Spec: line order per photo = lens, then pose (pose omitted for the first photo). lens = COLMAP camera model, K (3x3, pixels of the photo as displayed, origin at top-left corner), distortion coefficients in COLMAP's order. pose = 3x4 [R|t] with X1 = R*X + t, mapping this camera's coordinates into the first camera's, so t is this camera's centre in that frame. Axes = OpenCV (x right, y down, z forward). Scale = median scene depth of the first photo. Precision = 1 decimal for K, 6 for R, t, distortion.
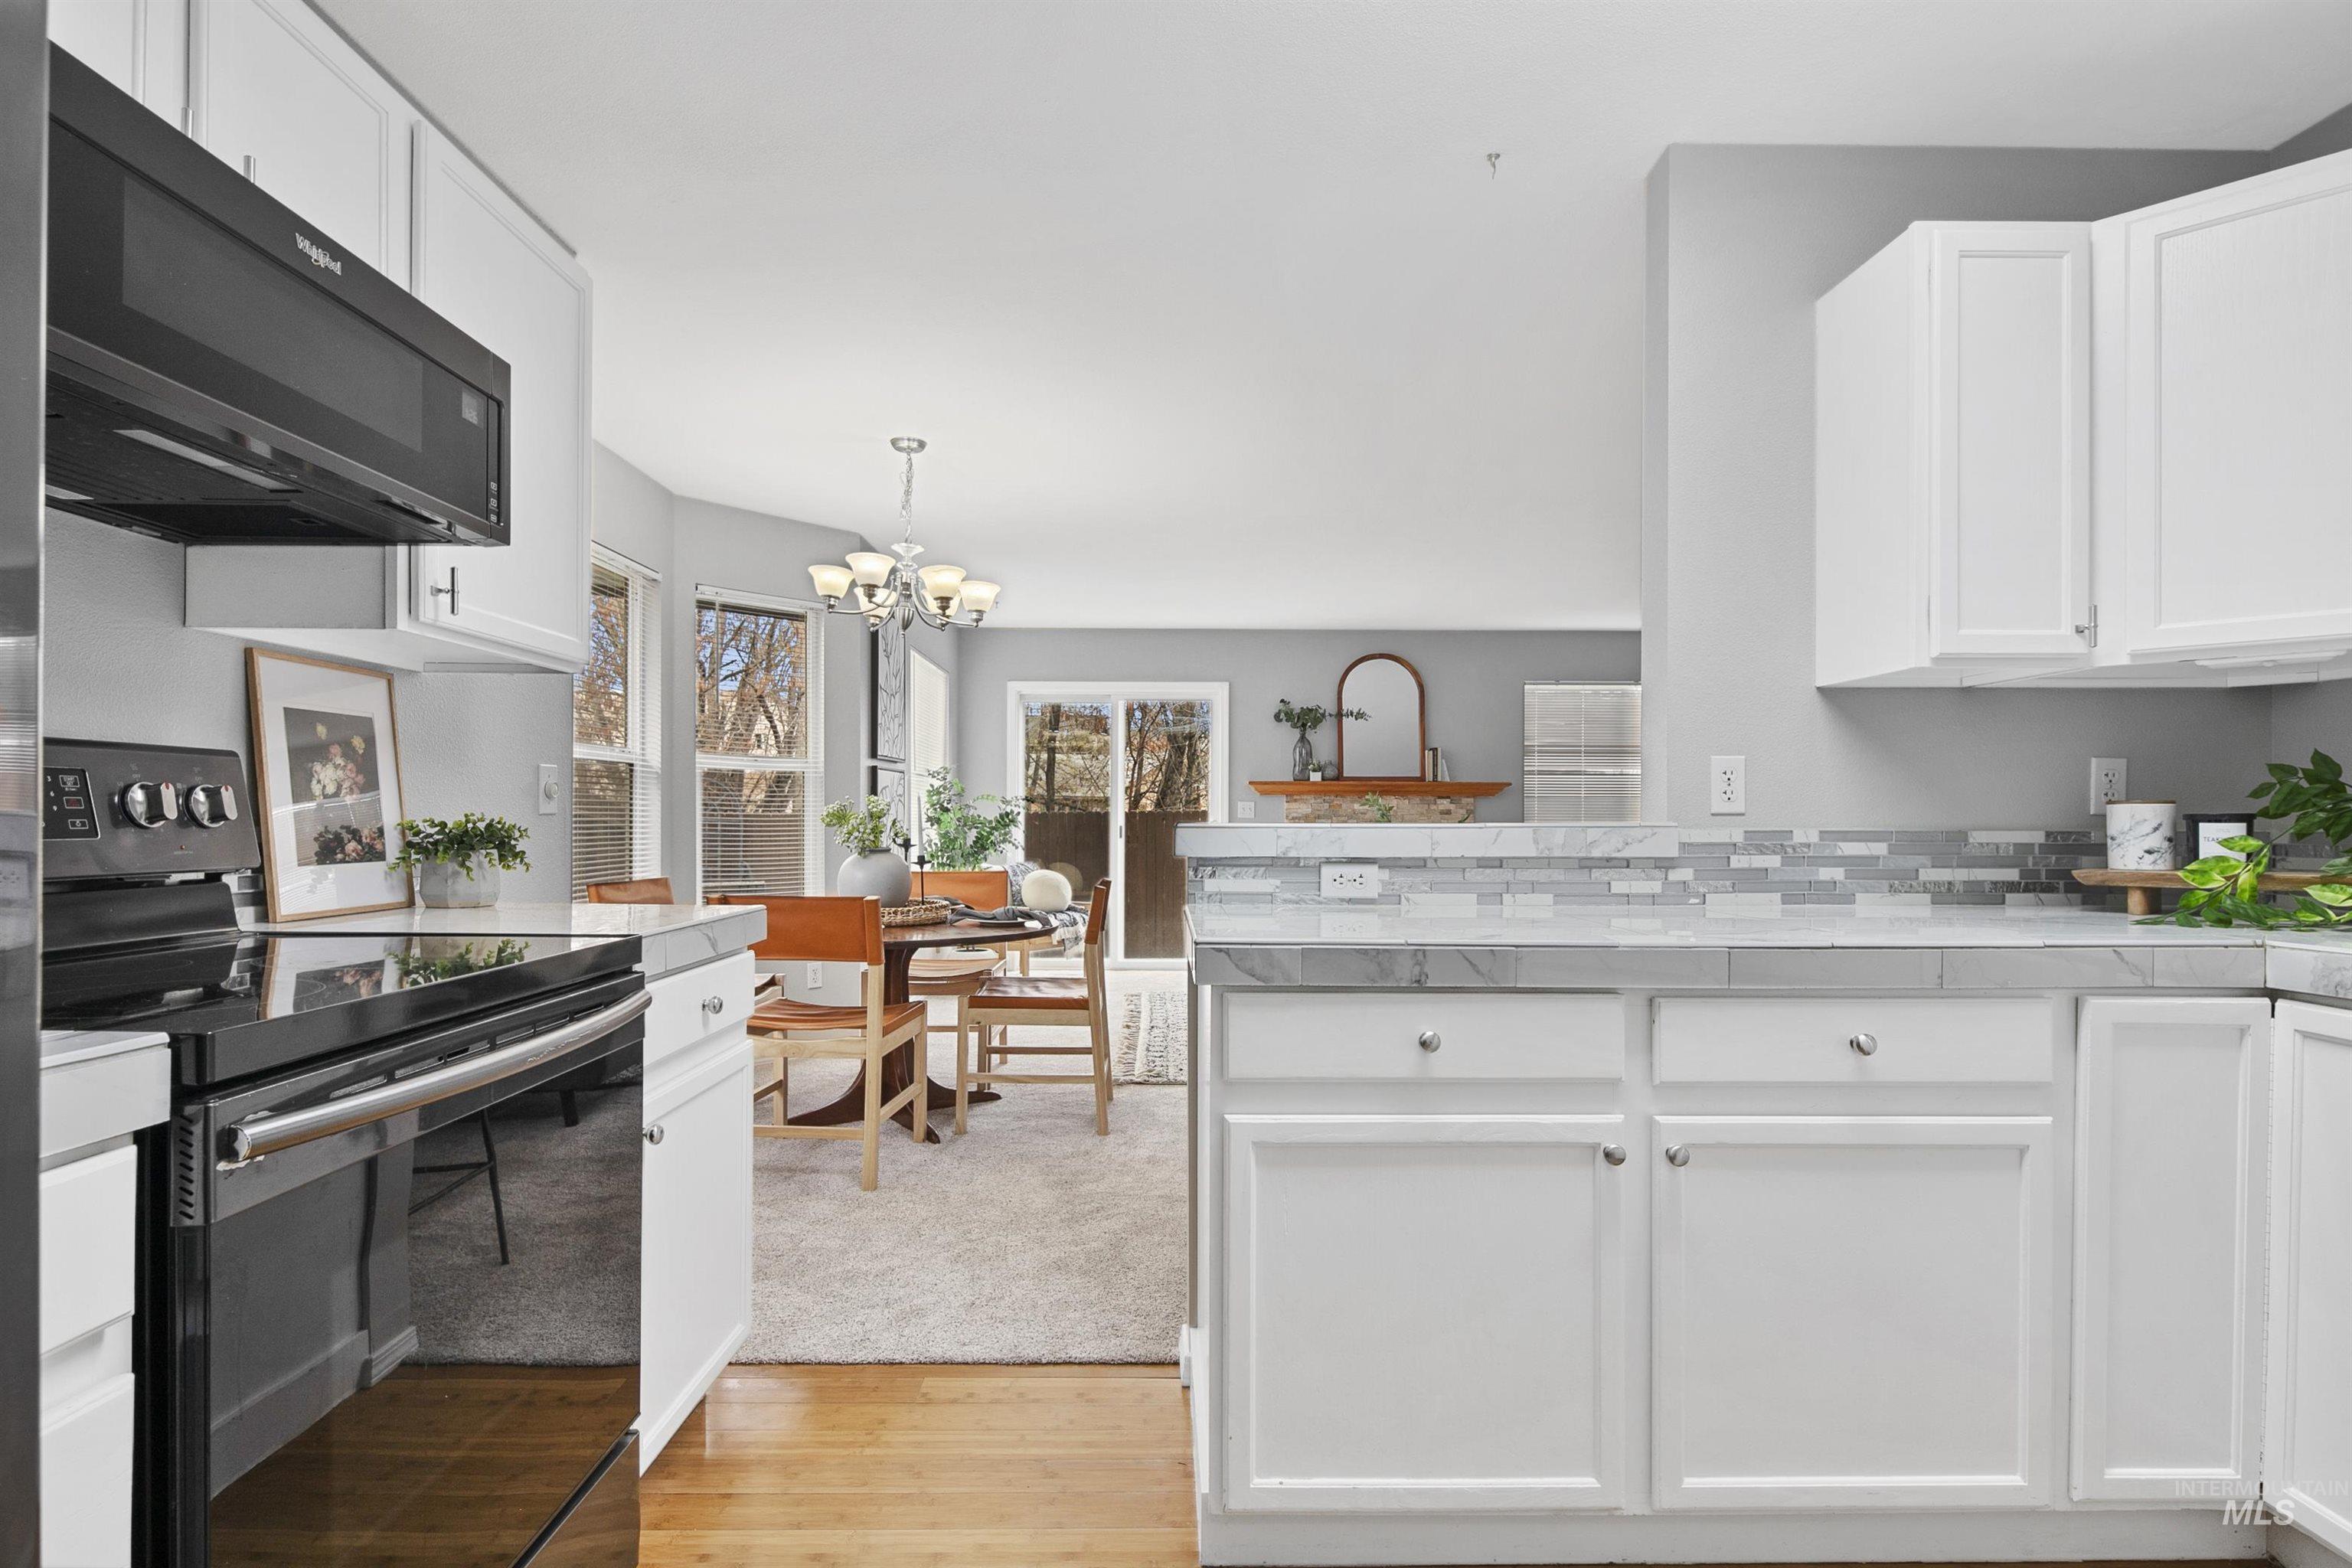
lens RADIAL K [[1146.9, 0, 1176.2], [0, 1146.9, 819.9], [0, 0, 1]] dist [0.004606, -0.004032]
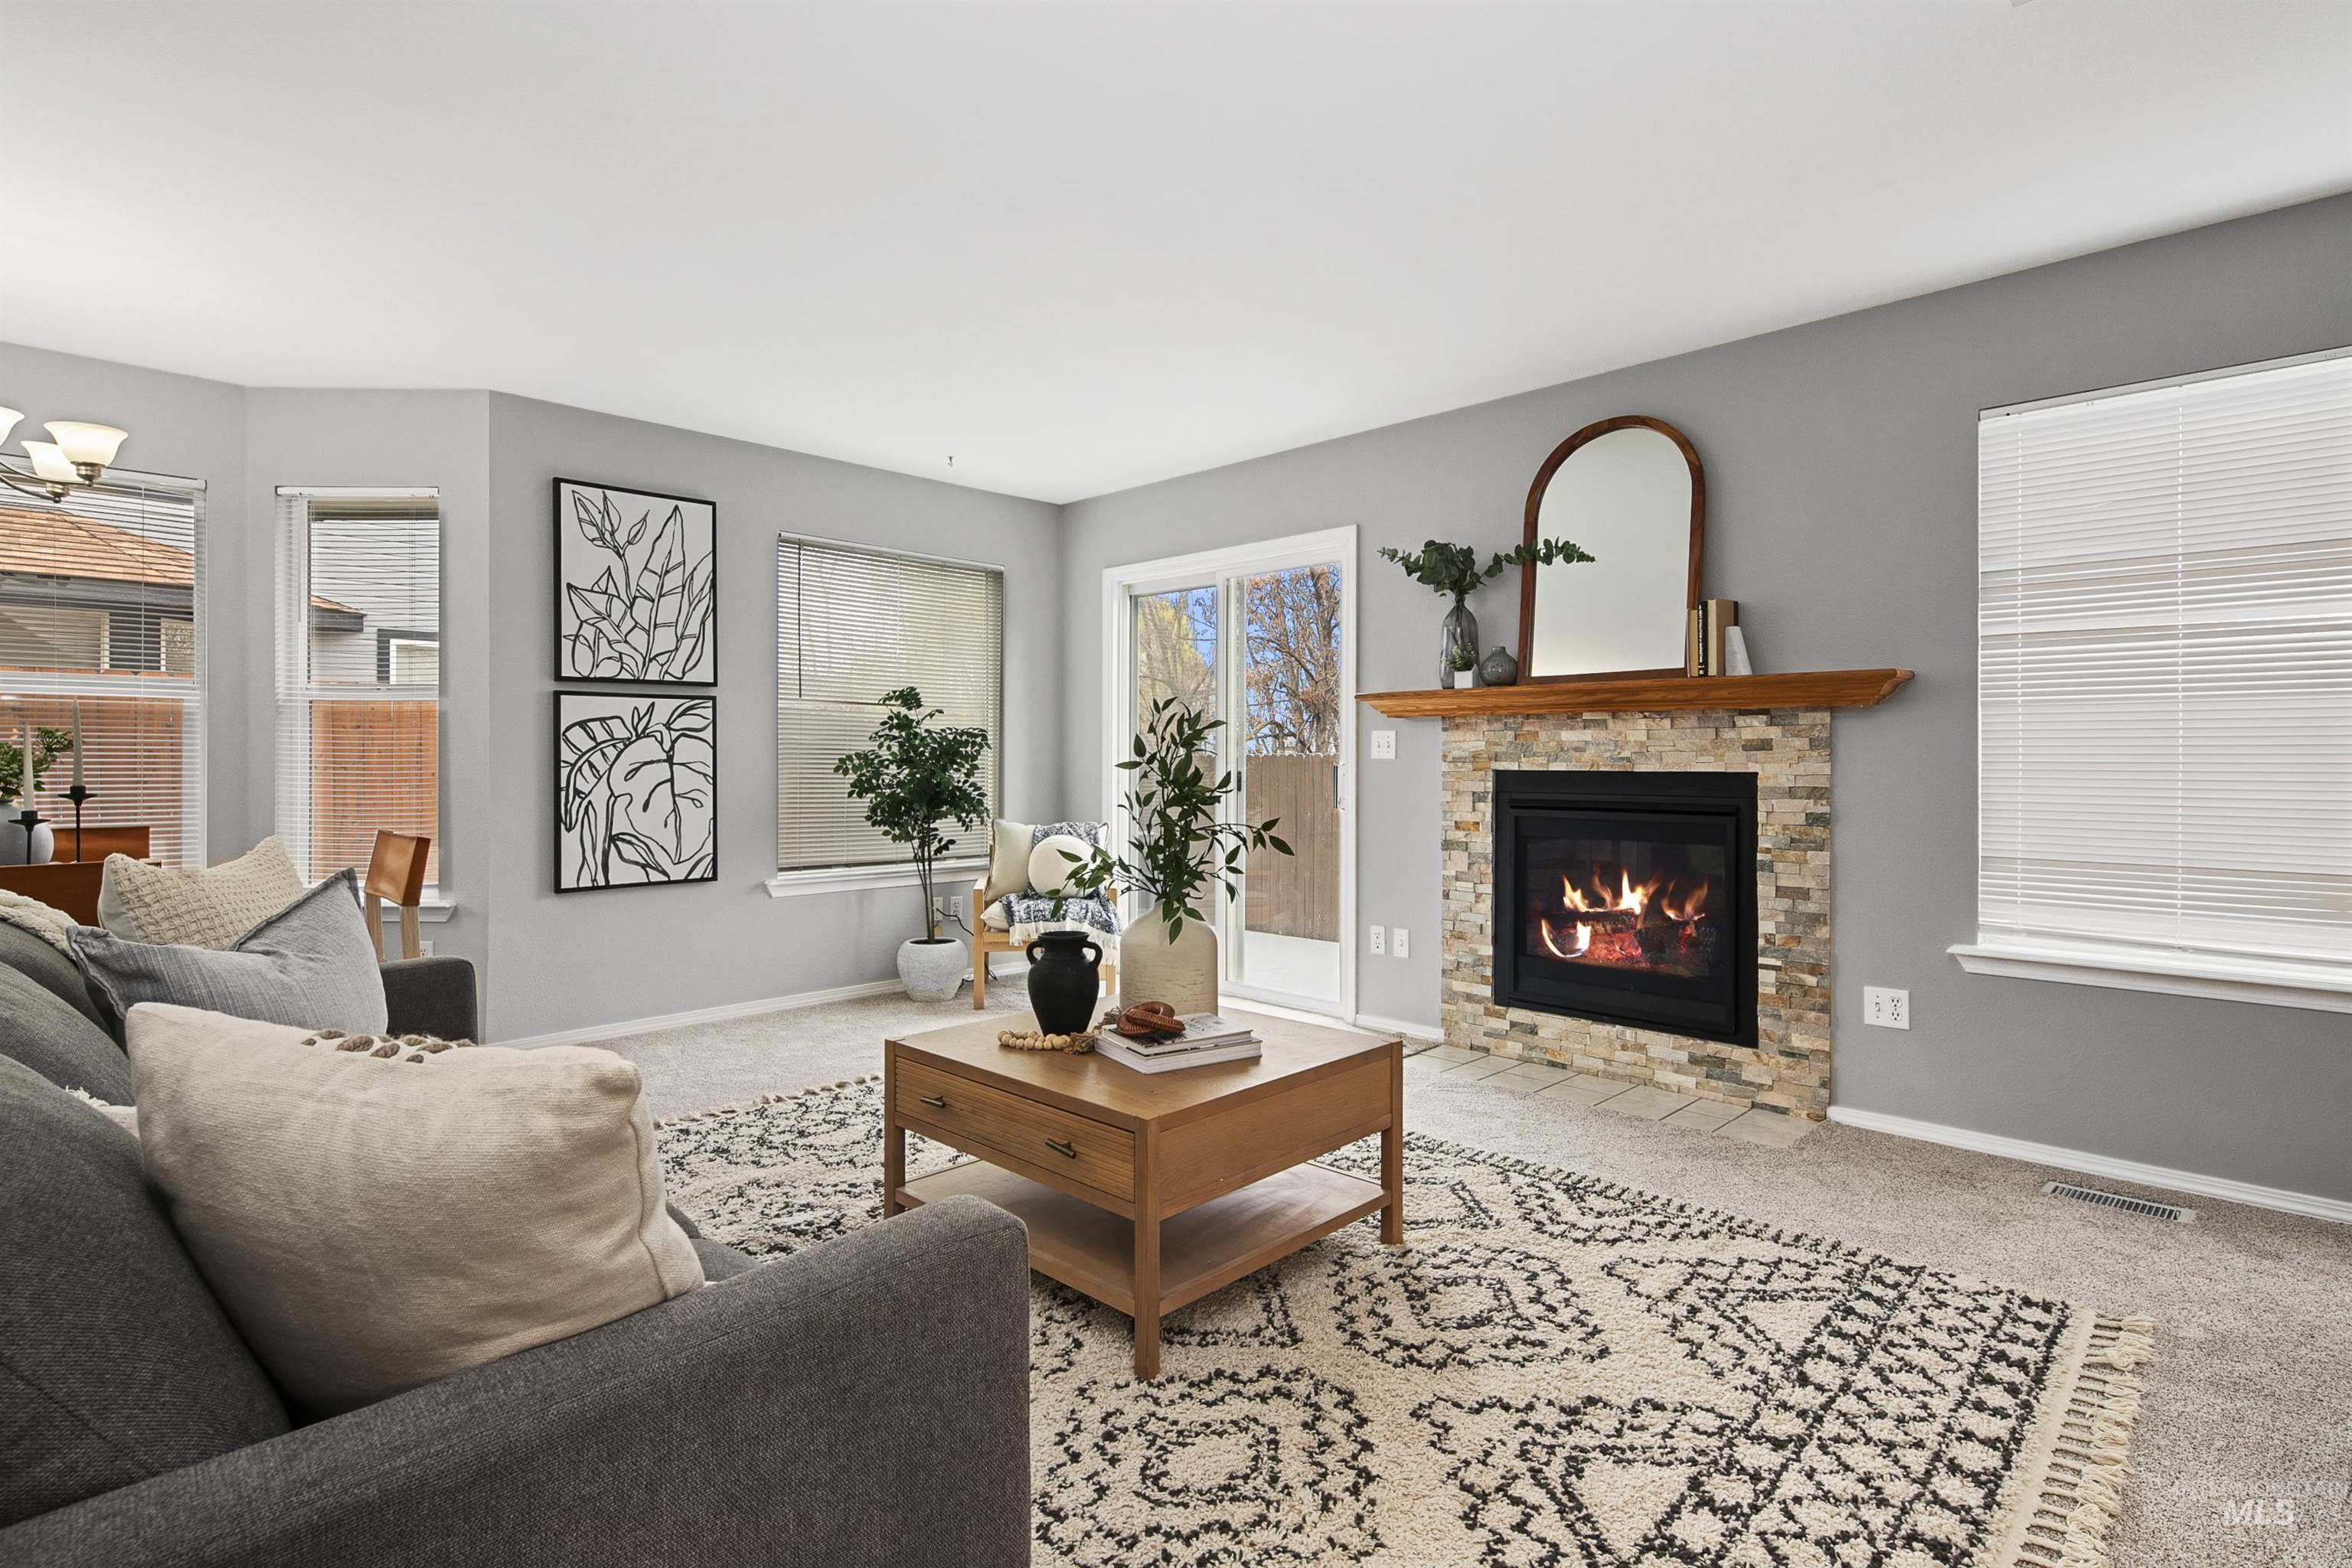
lens RADIAL K [[1135.5, 0, 1165.4], [0, 1135.5, 771.1], [0, 0, 1]] dist [0.002282, 0.000182]
pose [[0.698464, 0.006676, -0.715615, 1.004098], [-0.003089, 0.999975, 0.006314, 0.002329], [0.715639, -0.002200, 0.698467, 1.373163]]
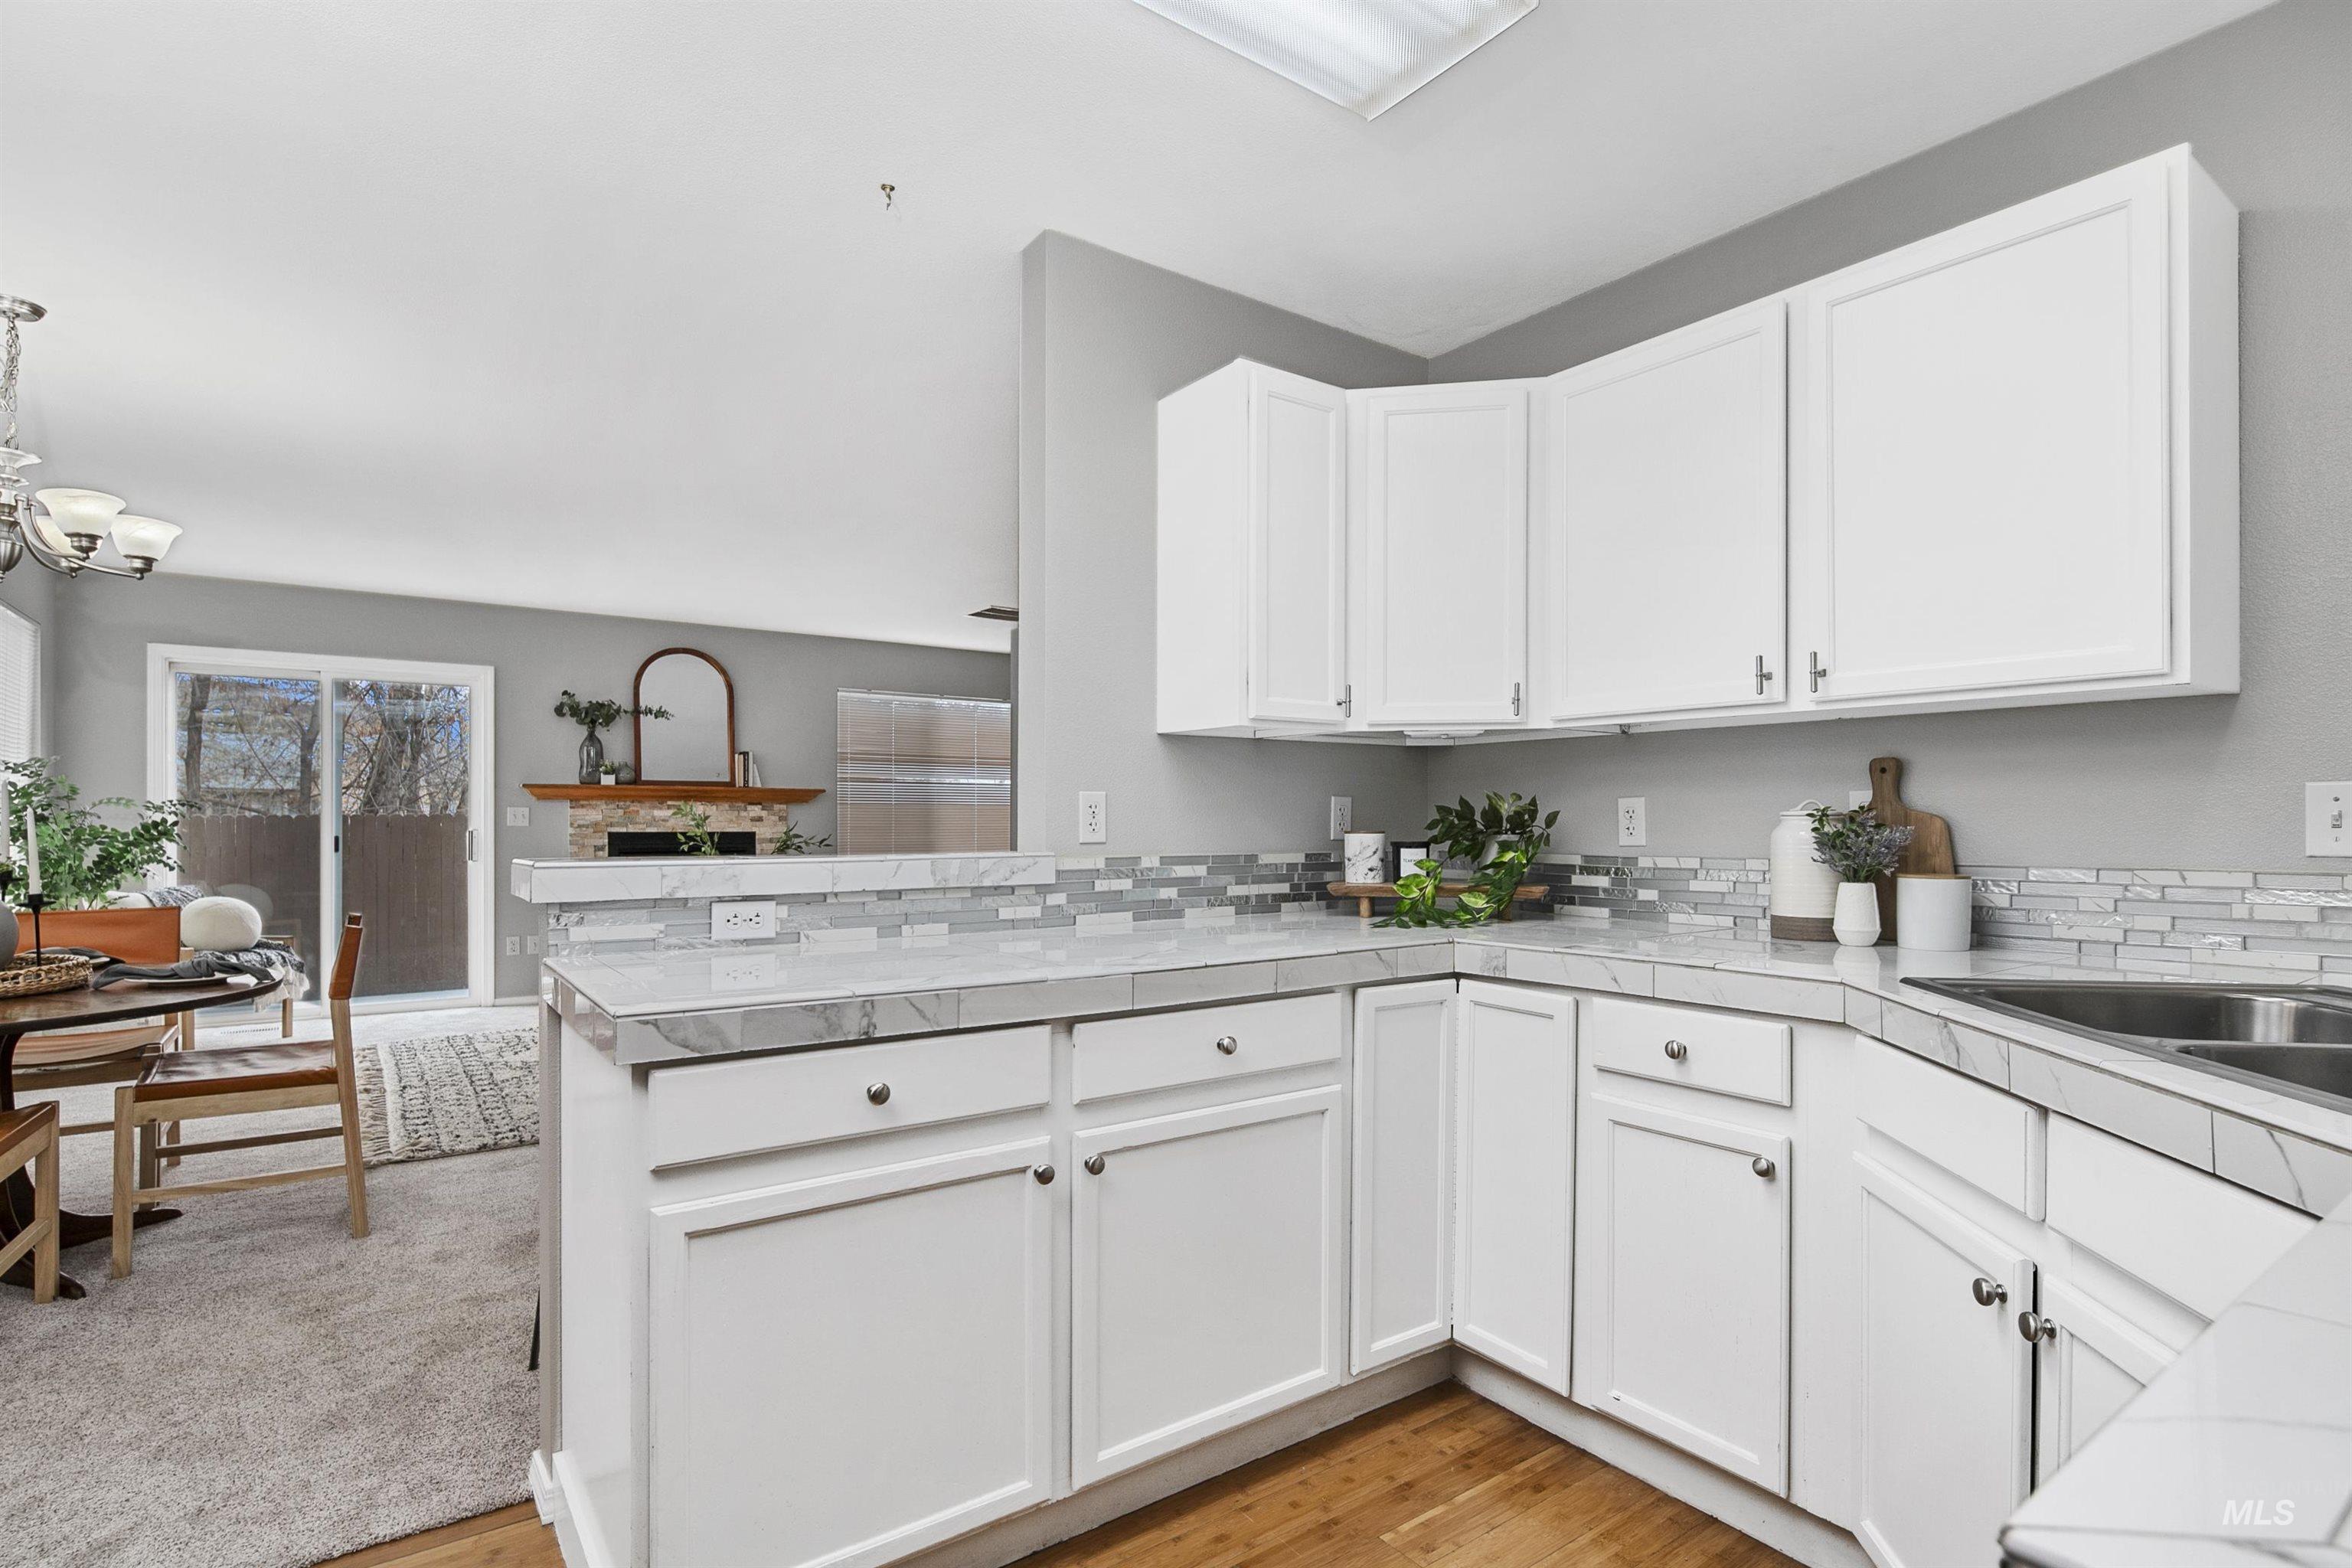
lens RADIAL K [[1146.9, 0, 1175.3], [0, 1146.9, 821.9], [0, 0, 1]] dist [0.004606, -0.004032]
pose [[0.818294, -0.002230, 0.574796, -0.079351], [-0.001066, 0.999985, 0.005397, -0.026120], [-0.574799, -0.005029, 0.818279, 0.029851]]
